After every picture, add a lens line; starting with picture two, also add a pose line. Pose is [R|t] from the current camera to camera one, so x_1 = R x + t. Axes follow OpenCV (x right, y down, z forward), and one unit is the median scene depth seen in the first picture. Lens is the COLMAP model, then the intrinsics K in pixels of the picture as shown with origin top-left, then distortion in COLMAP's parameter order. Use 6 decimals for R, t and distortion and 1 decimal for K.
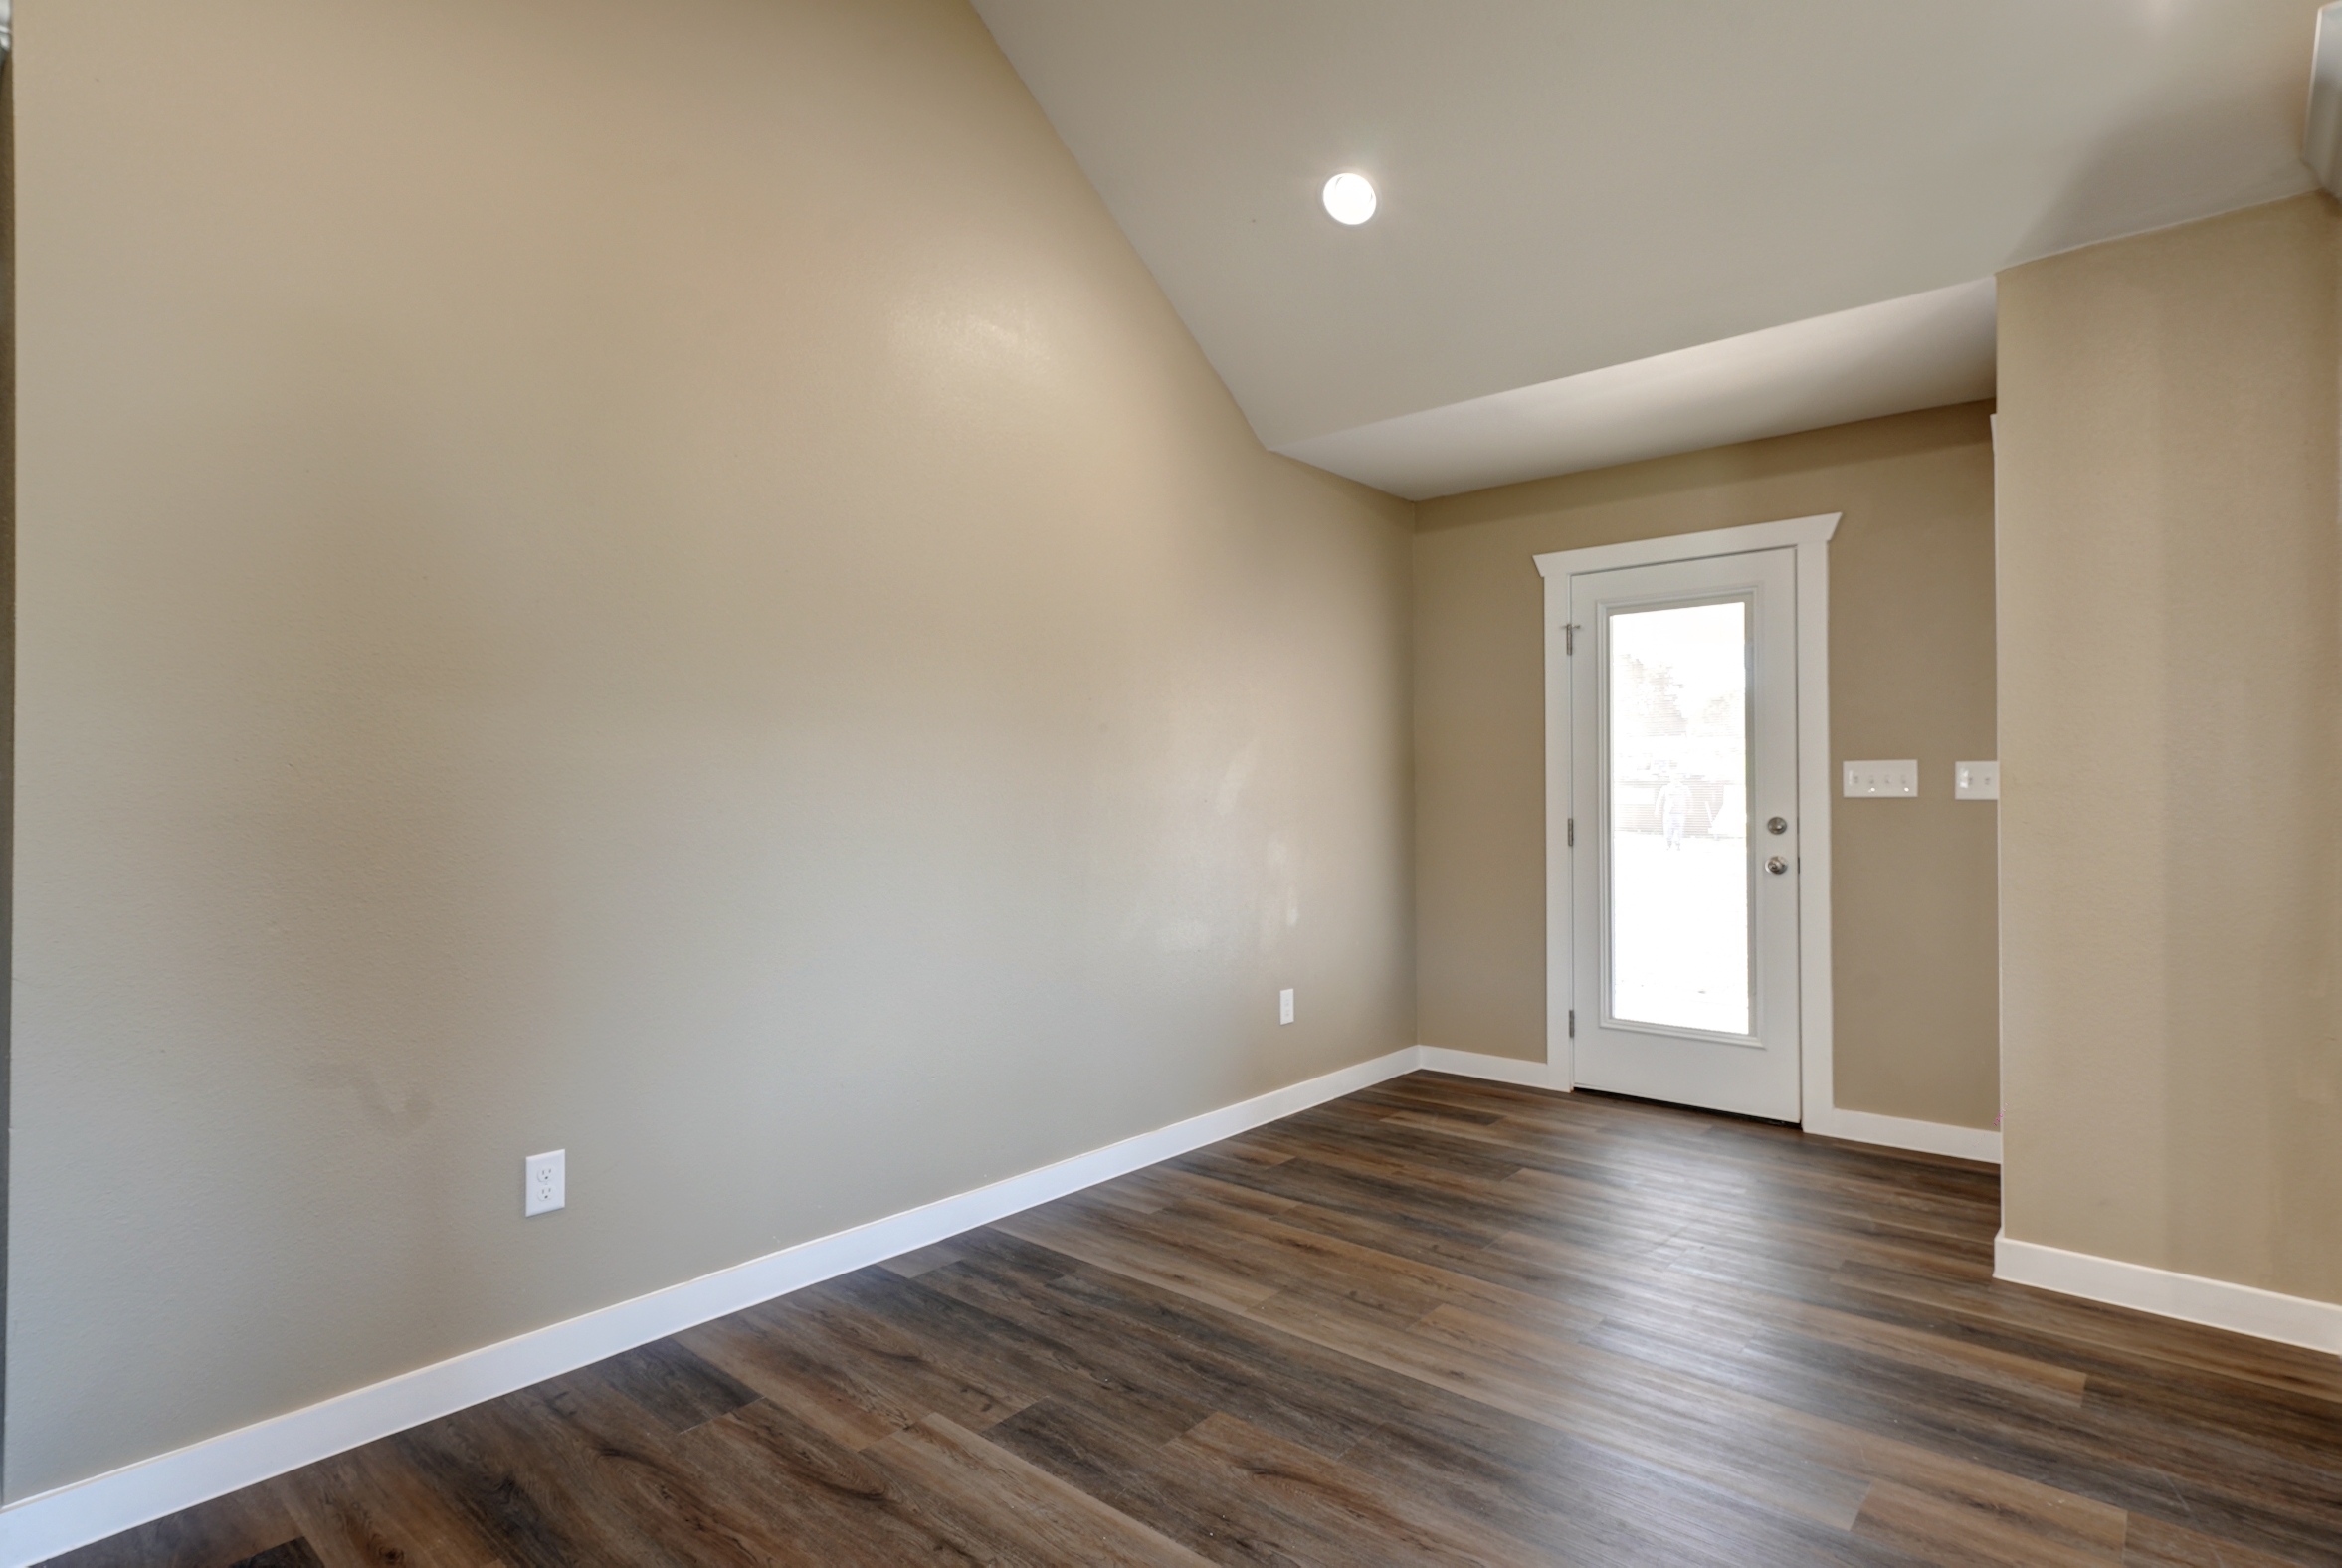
lens RADIAL K [[1183.3, 0, 1185.9], [0, 1183.3, 779.5], [0, 0, 1]] dist [0.005867, -0.001100]
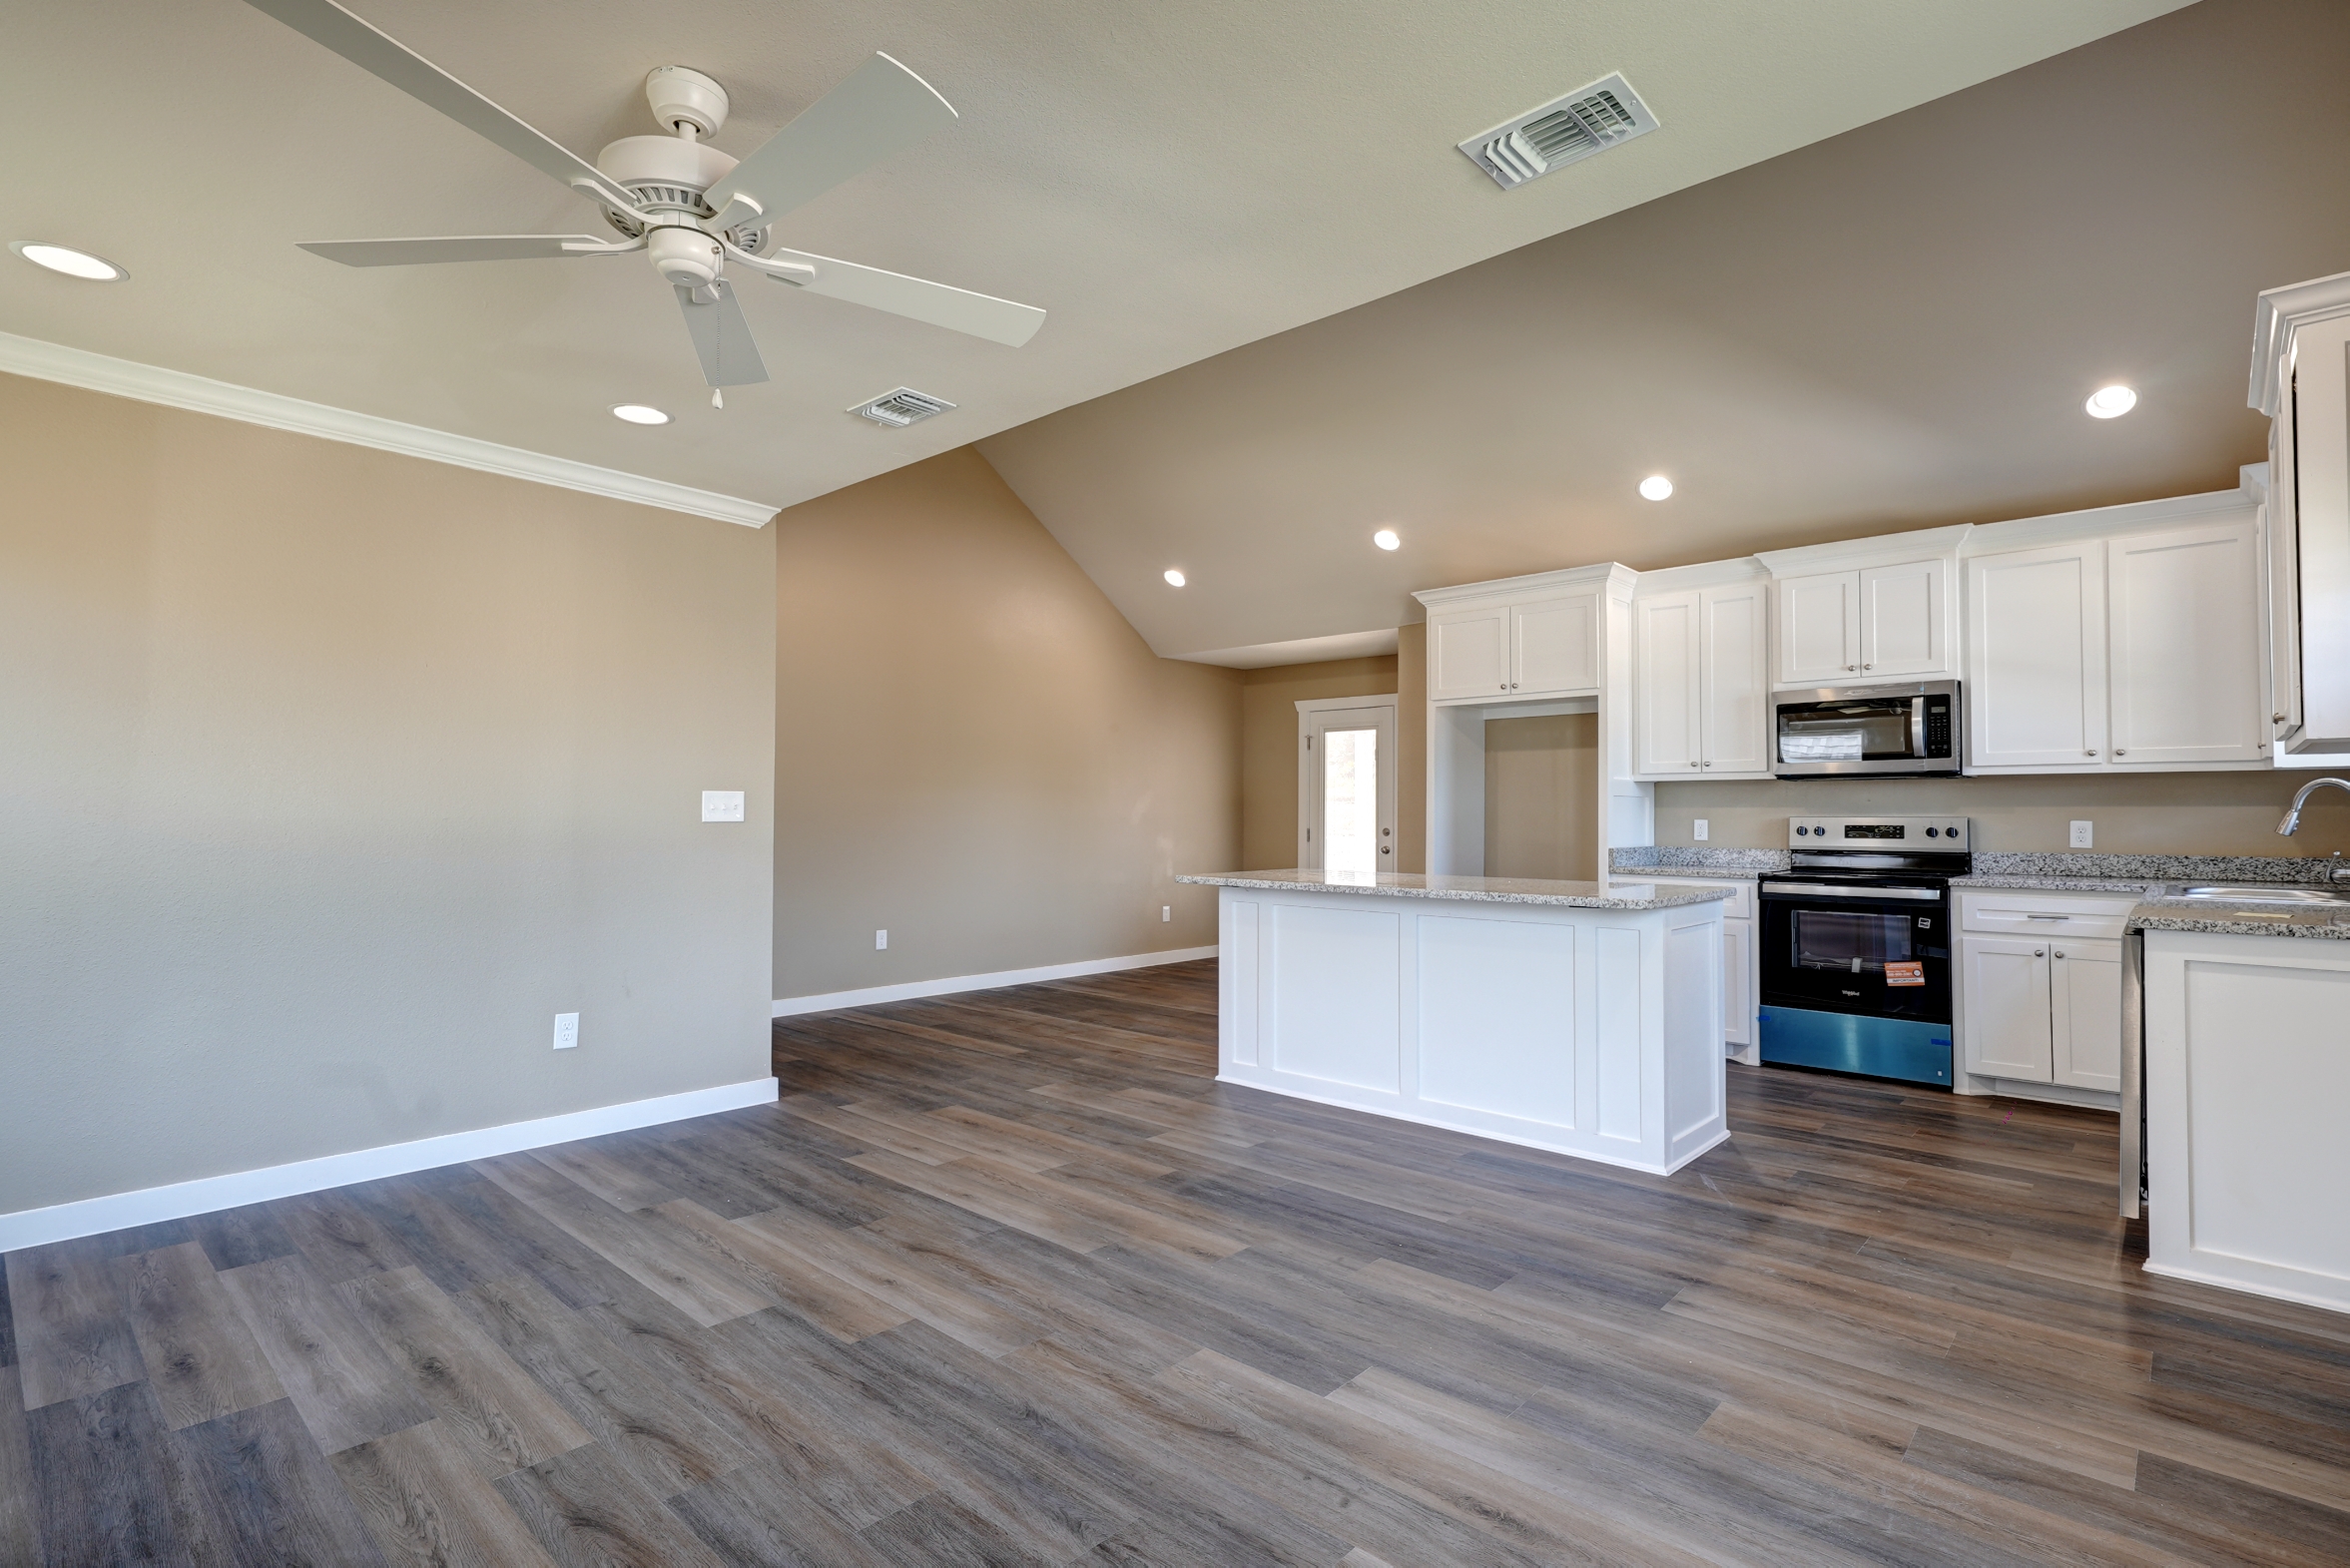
lens RADIAL K [[1121.2, 0, 1183.4], [0, 1121.2, 784.8], [0, 0, 1]] dist [0.002608, 0.001848]
pose [[0.999497, 0.011766, -0.029454, 0.183337], [-0.012171, 0.999833, -0.013626, -0.015713], [0.029289, 0.013978, 0.999473, -1.098083]]
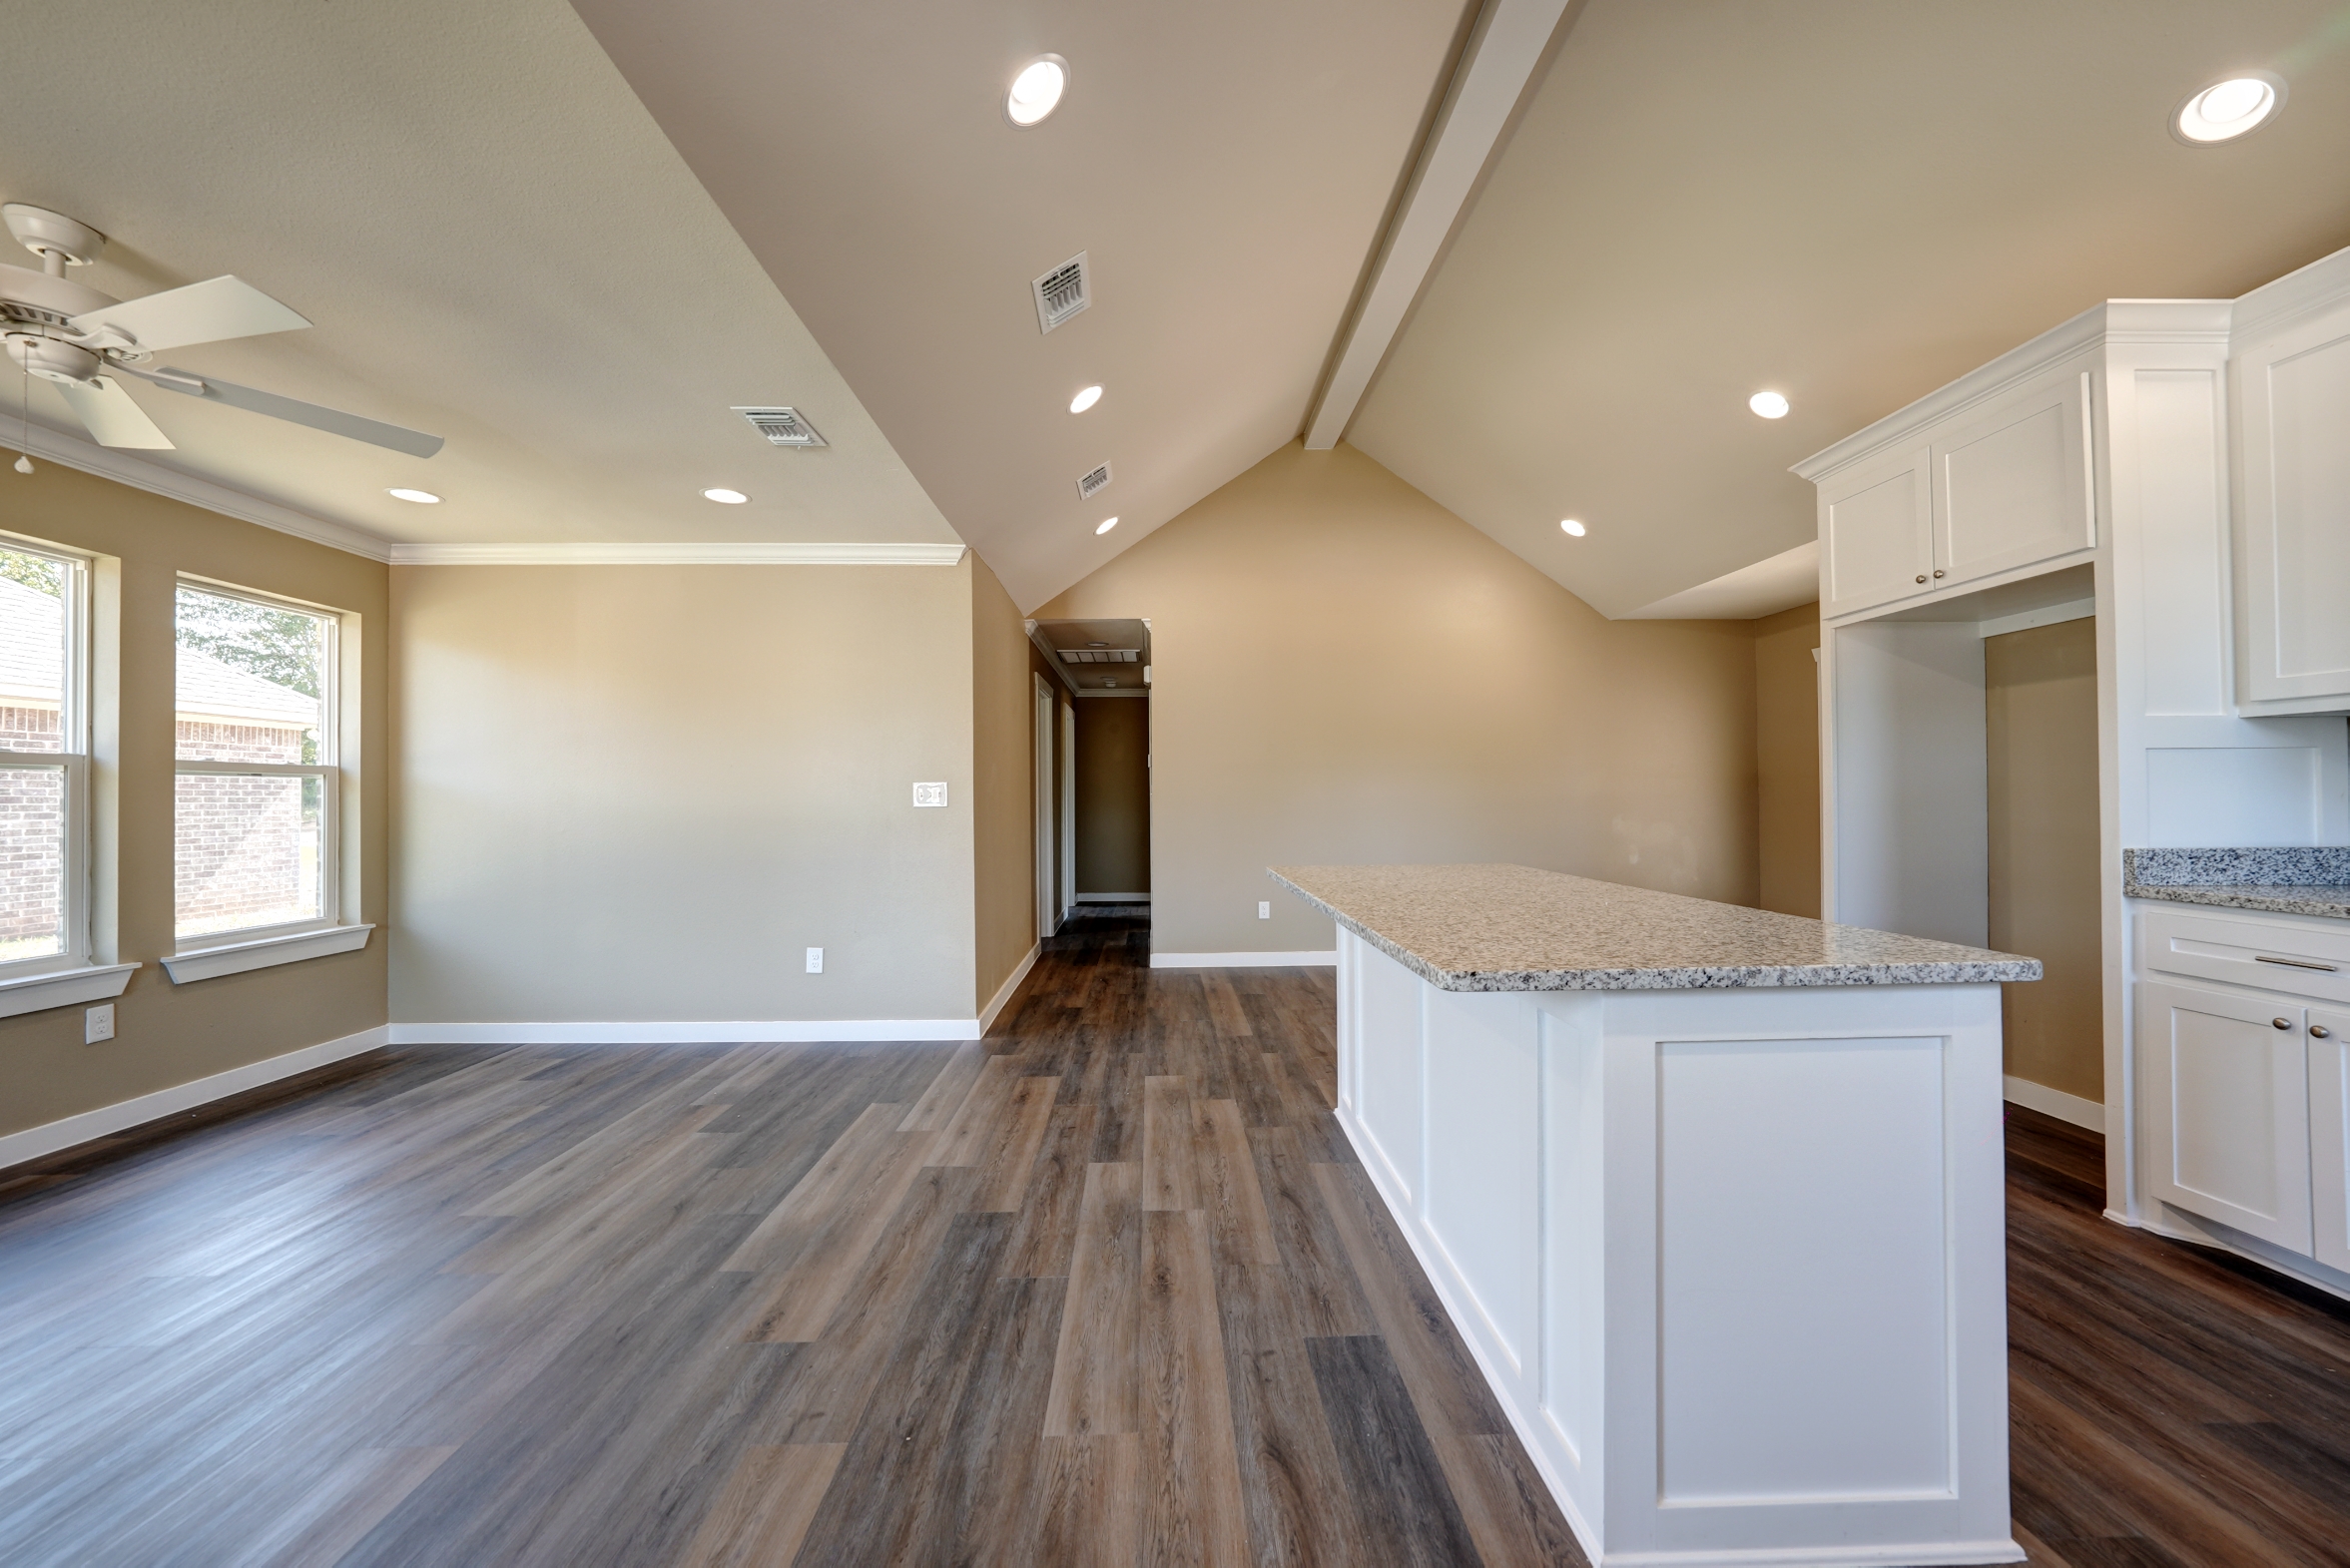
lens RADIAL K [[872.4, 0, 1175.4], [0, 872.4, 784.6], [0, 0, 1]] dist [-0.014374, 0.000011]
pose [[0.668795, -0.009465, -0.743386, 0.674868], [0.012585, 0.999920, -0.001410, -0.011732], [0.743340, -0.008413, 0.668861, -0.515981]]
